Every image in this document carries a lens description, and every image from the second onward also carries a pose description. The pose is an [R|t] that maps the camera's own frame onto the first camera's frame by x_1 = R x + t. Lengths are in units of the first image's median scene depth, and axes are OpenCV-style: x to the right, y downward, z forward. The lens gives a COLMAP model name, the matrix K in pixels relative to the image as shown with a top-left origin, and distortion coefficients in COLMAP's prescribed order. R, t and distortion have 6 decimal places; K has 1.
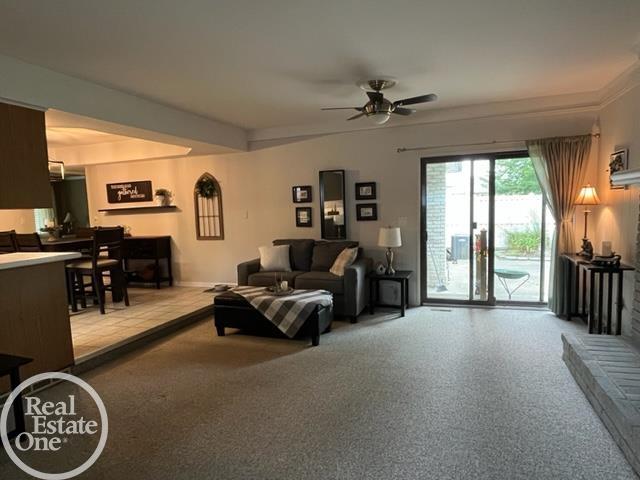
lens RADIAL K [[391.7, 0, 318.3], [0, 391.7, 239.5], [0, 0, 1]] dist [-0.003417, 0.001423]
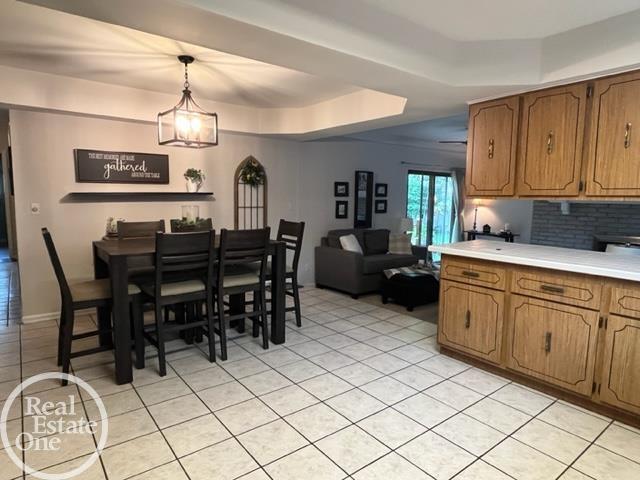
lens RADIAL K [[391.7, 0, 323.5], [0, 391.7, 241.6], [0, 0, 1]] dist [-0.003417, 0.001423]
pose [[0.532758, -0.055658, 0.844435, -1.027430], [0.039685, 0.998380, 0.040767, -0.013775], [-0.845336, 0.011793, 0.534104, 0.449510]]
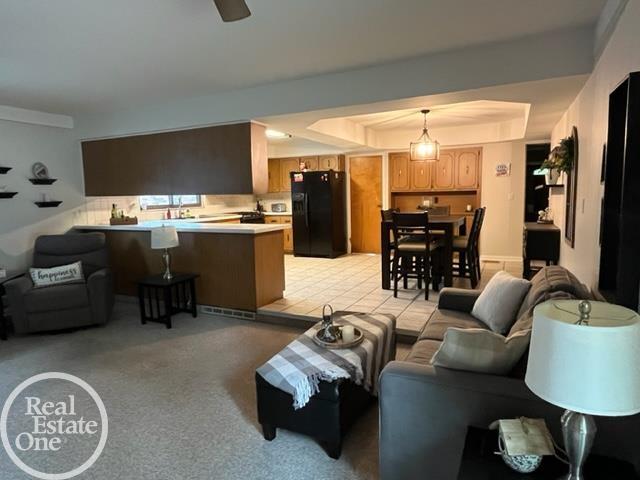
lens RADIAL K [[391.7, 0, 322.0], [0, 391.7, 241.1], [0, 0, 1]] dist [-0.003417, 0.001423]
pose [[-0.106702, 0.153828, -0.982319, 0.359531], [-0.057163, 0.985377, 0.160516, -0.083892], [0.992647, 0.073280, -0.096348, 0.773372]]
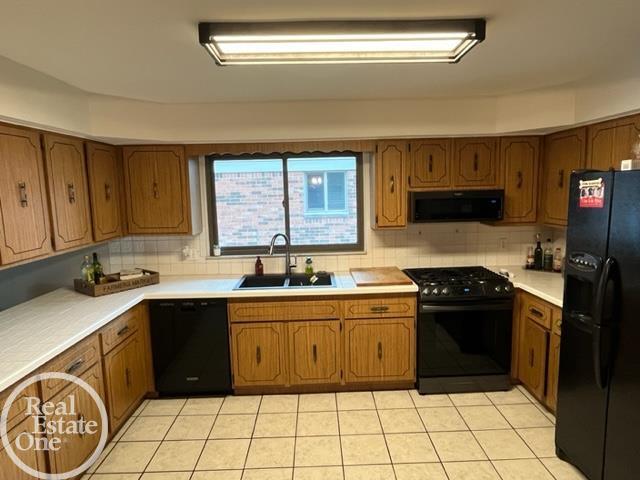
lens RADIAL K [[391.7, 0, 317.1], [0, 391.7, 242.3], [0, 0, 1]] dist [-0.003417, 0.001423]
pose [[-0.932267, 0.105438, -0.346064, -0.651068], [0.027897, 0.974690, 0.221814, -0.121723], [0.360693, 0.197136, -0.911613, 0.790401]]
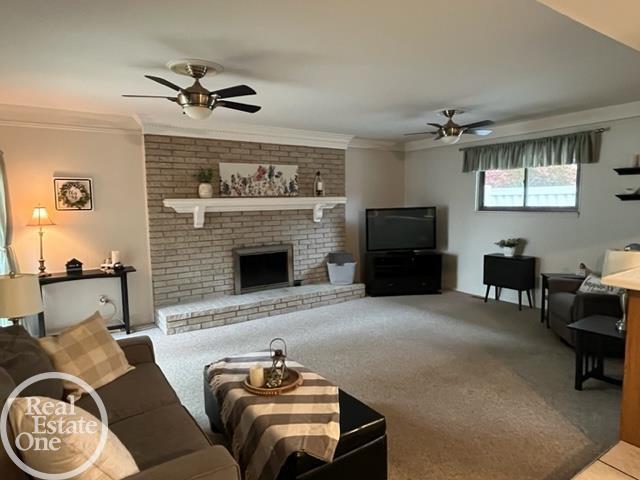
lens RADIAL K [[391.7, 0, 321.3], [0, 391.7, 238.2], [0, 0, 1]] dist [-0.003417, 0.001423]
pose [[-0.804441, -0.006116, 0.594000, -0.353003], [0.094006, 0.986036, 0.137463, -0.093374], [-0.586546, 0.166421, -0.792633, 1.020721]]
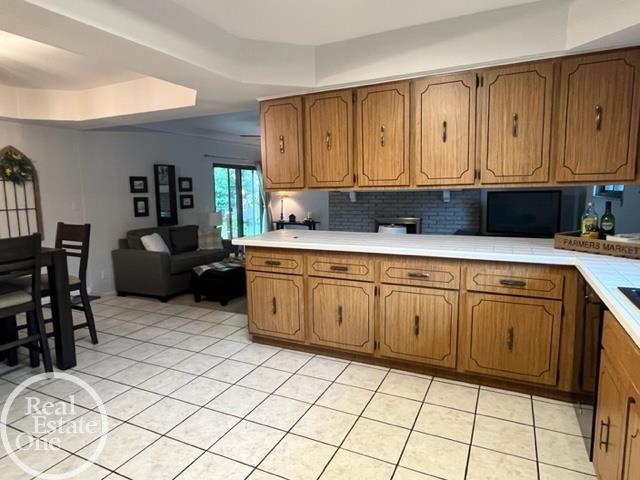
lens RADIAL K [[391.7, 0, 323.2], [0, 391.7, 241.6], [0, 0, 1]] dist [-0.003417, 0.001423]
pose [[0.099822, -0.099271, 0.990041, -1.021512], [0.095586, 0.991365, 0.089766, -0.014175], [-0.990403, 0.085674, 0.108449, 0.429380]]
